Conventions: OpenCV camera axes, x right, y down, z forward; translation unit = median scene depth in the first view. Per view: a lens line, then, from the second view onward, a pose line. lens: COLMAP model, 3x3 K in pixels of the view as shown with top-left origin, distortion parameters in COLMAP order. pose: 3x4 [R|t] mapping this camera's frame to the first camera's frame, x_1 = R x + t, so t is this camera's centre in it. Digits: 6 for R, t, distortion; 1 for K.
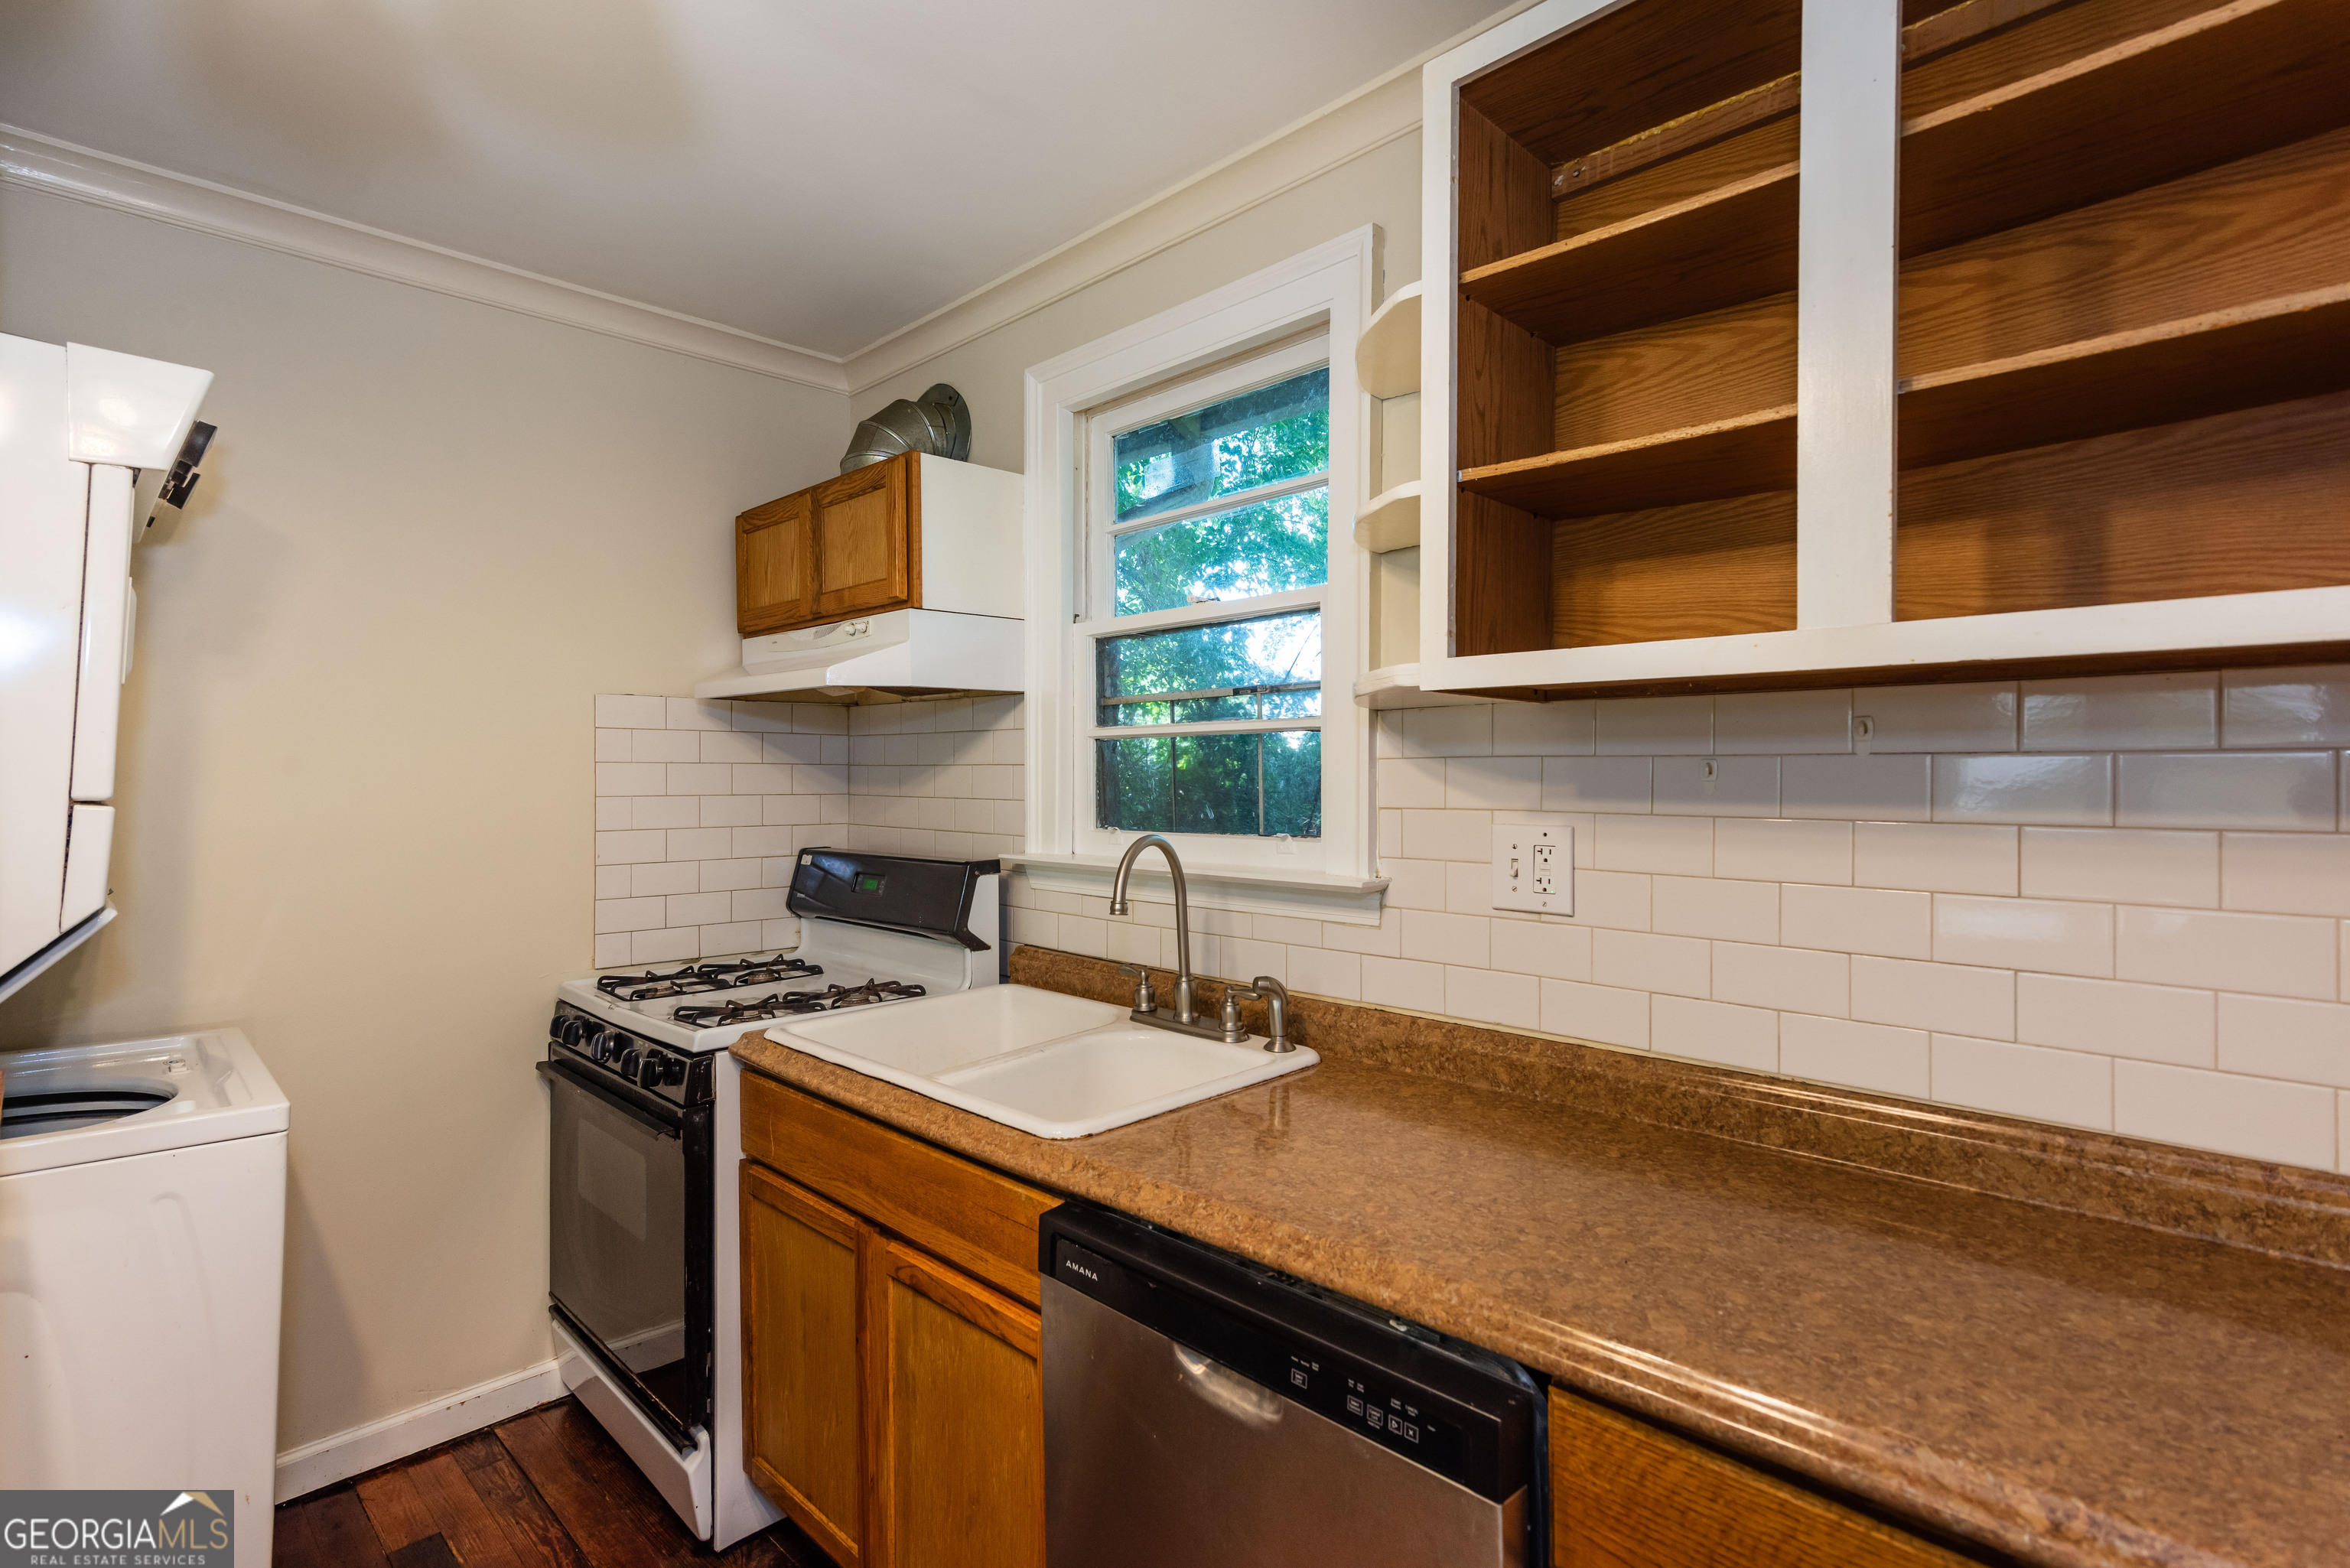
lens RADIAL K [[1142.1, 0, 1174.4], [0, 1142.1, 774.3], [0, 0, 1]] dist [0.006026, -0.000458]
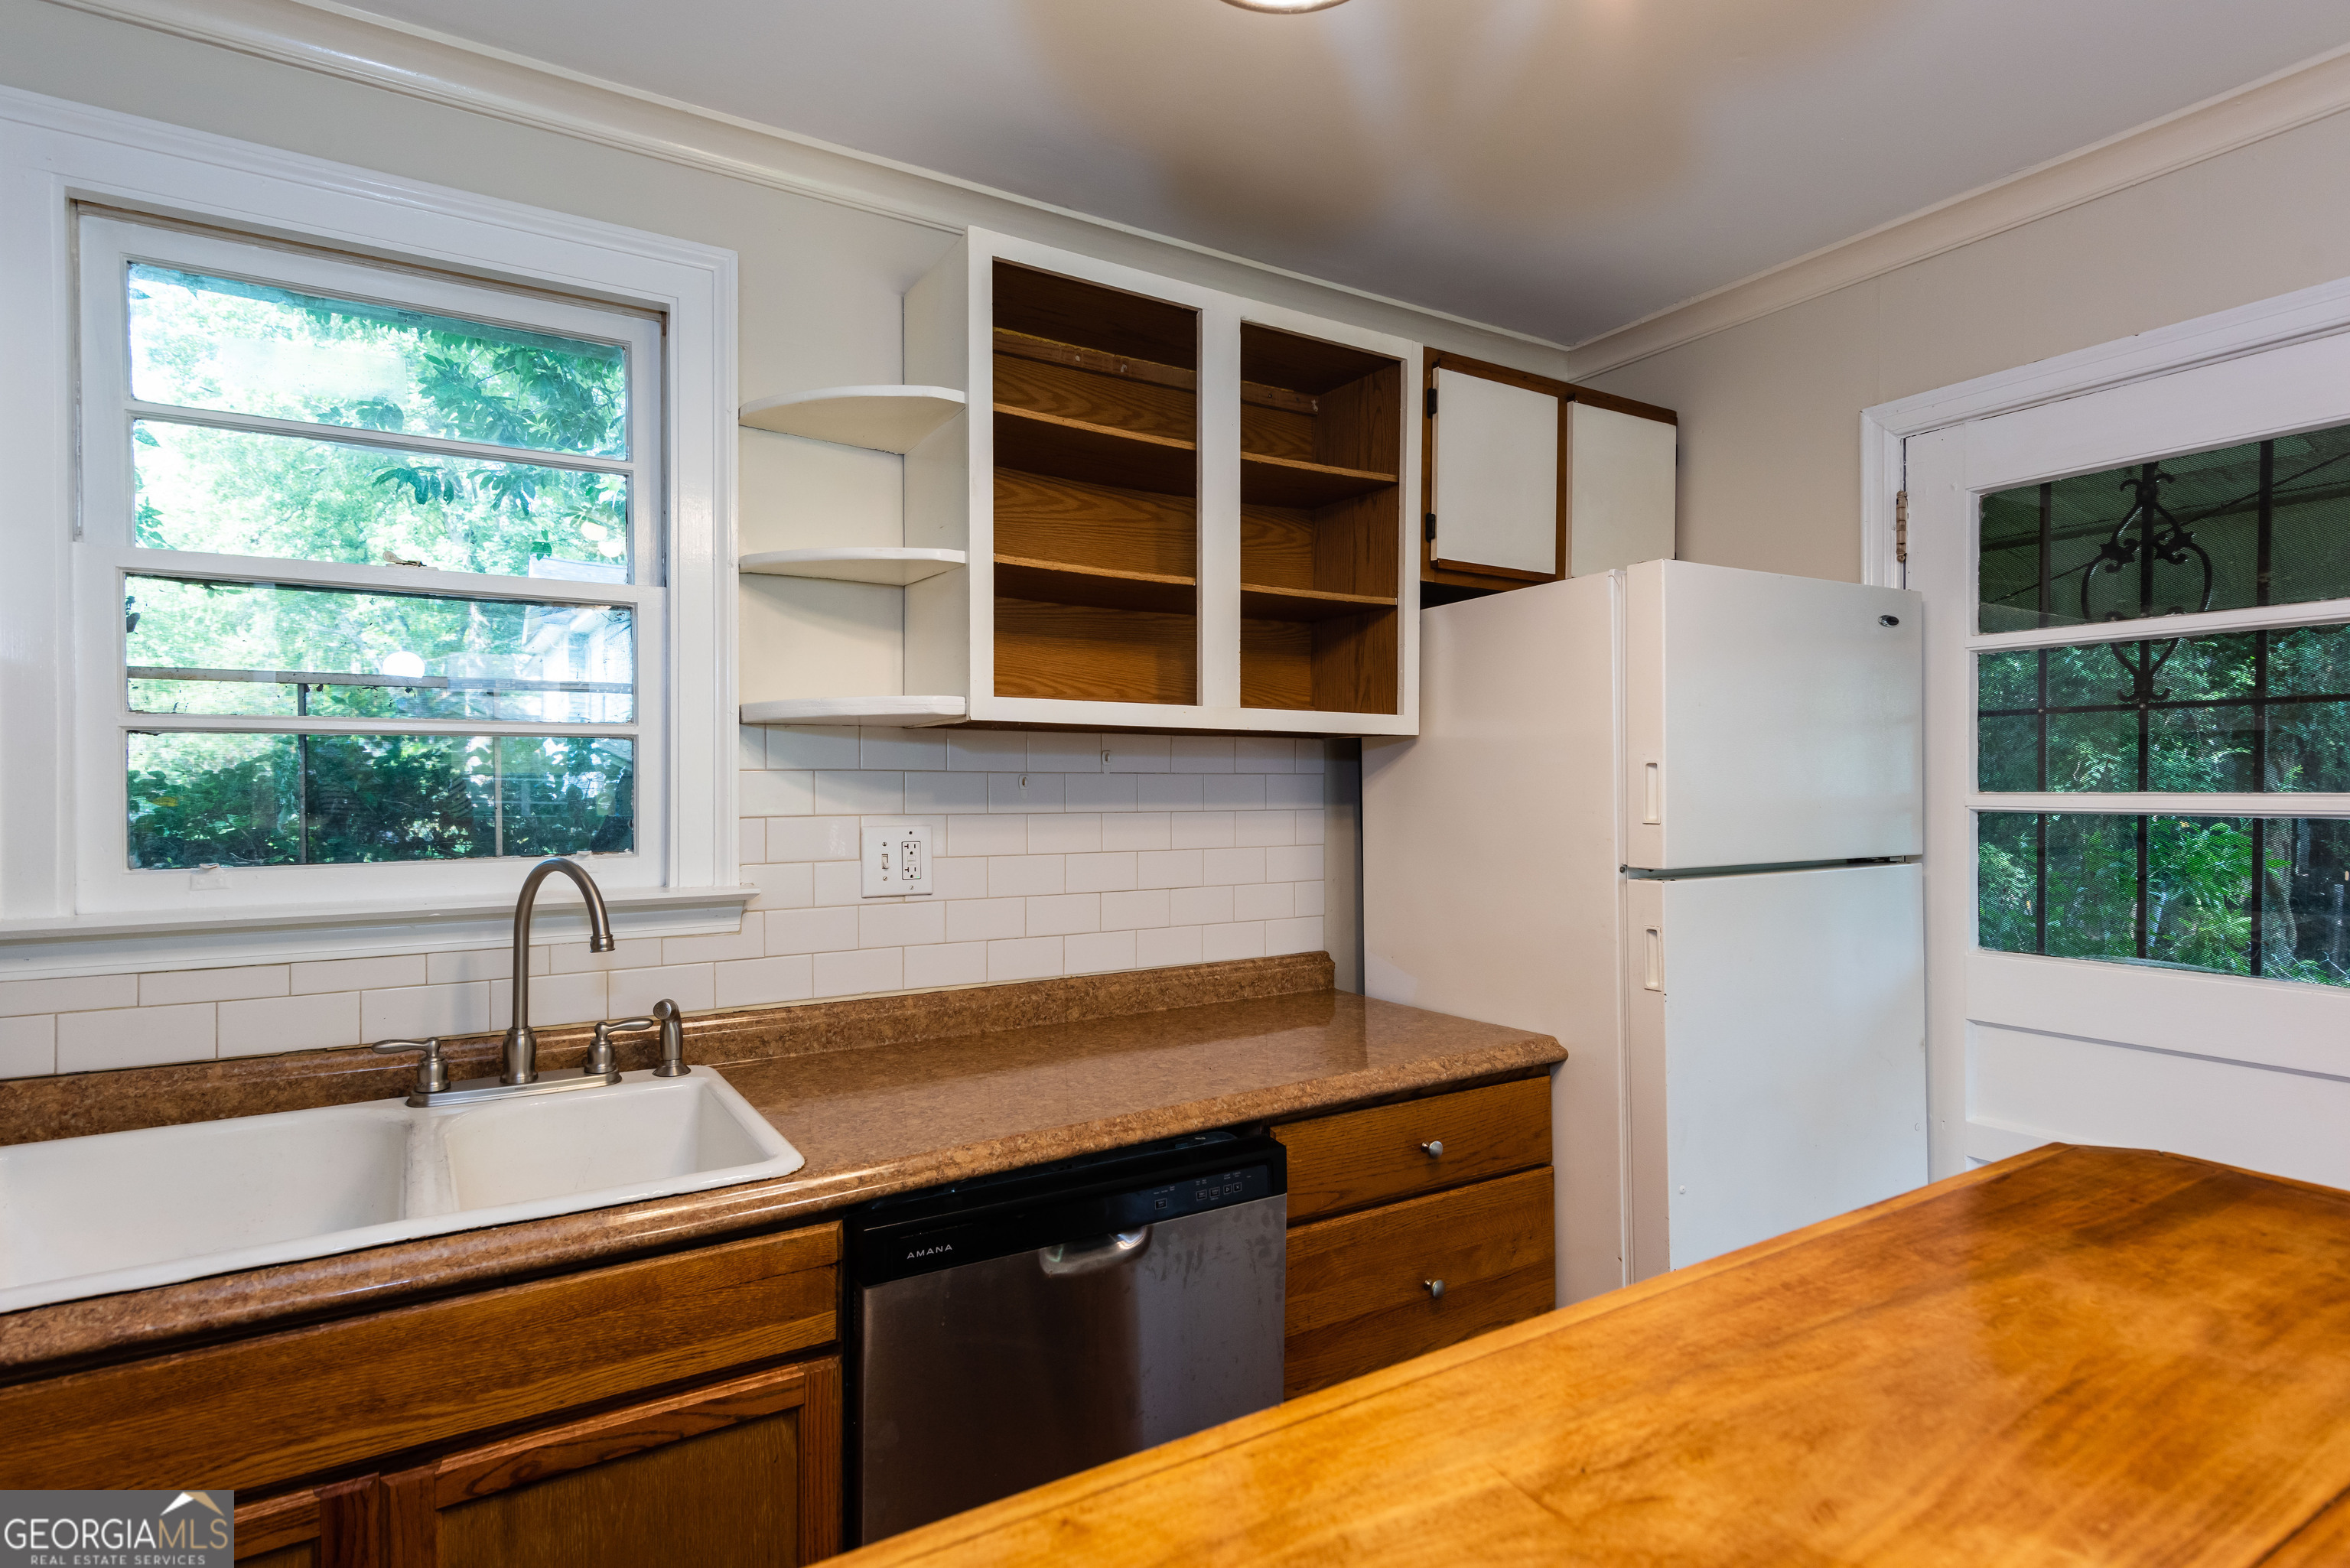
lens RADIAL K [[1142.1, 0, 1173.8], [0, 1142.1, 791.5], [0, 0, 1]] dist [0.006026, -0.000458]
pose [[0.244579, -0.009239, 0.969585, -0.851298], [-0.001034, 0.999952, 0.009790, -0.005828], [-0.969629, -0.003397, 0.244558, 0.418541]]
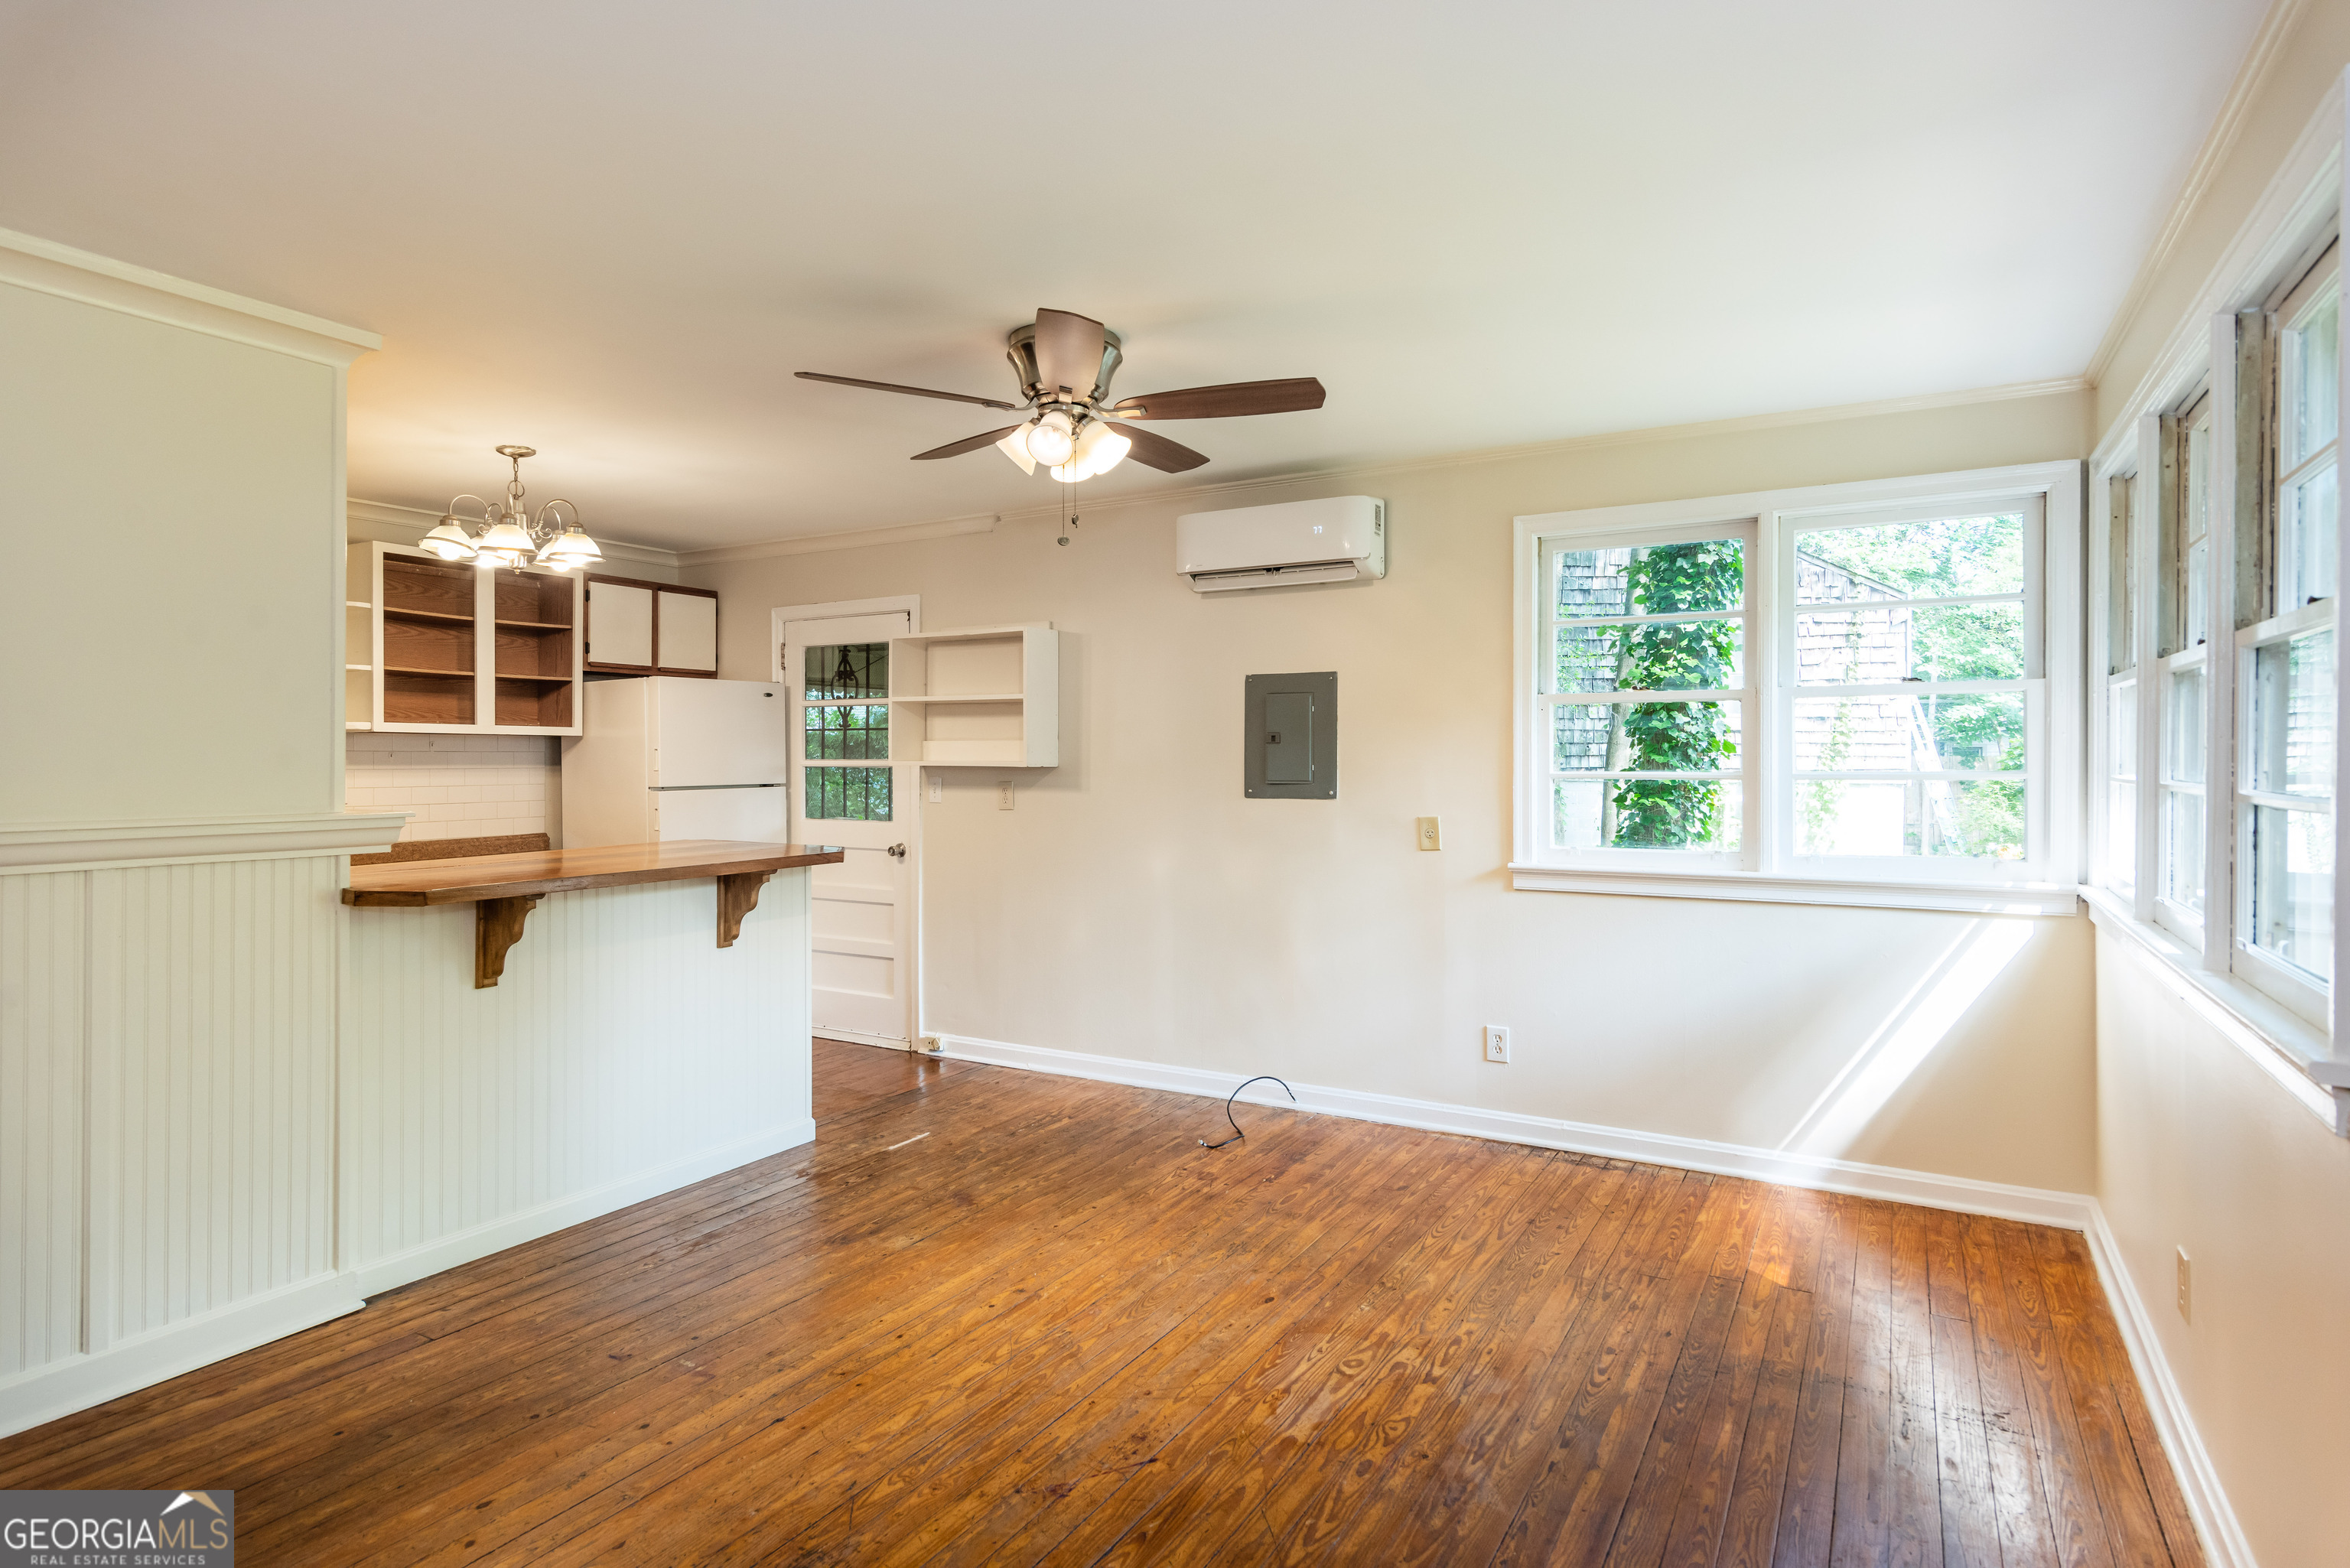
lens RADIAL K [[1287.0, 0, 1138.9], [0, 1287.0, 765.6], [0, 0, 1]] dist [0.002122, -0.003073]
pose [[-0.215140, -0.012973, 0.976497, -3.401568], [-0.005203, 0.999913, 0.012138, -0.028250], [-0.976569, -0.002470, -0.215189, -0.299477]]
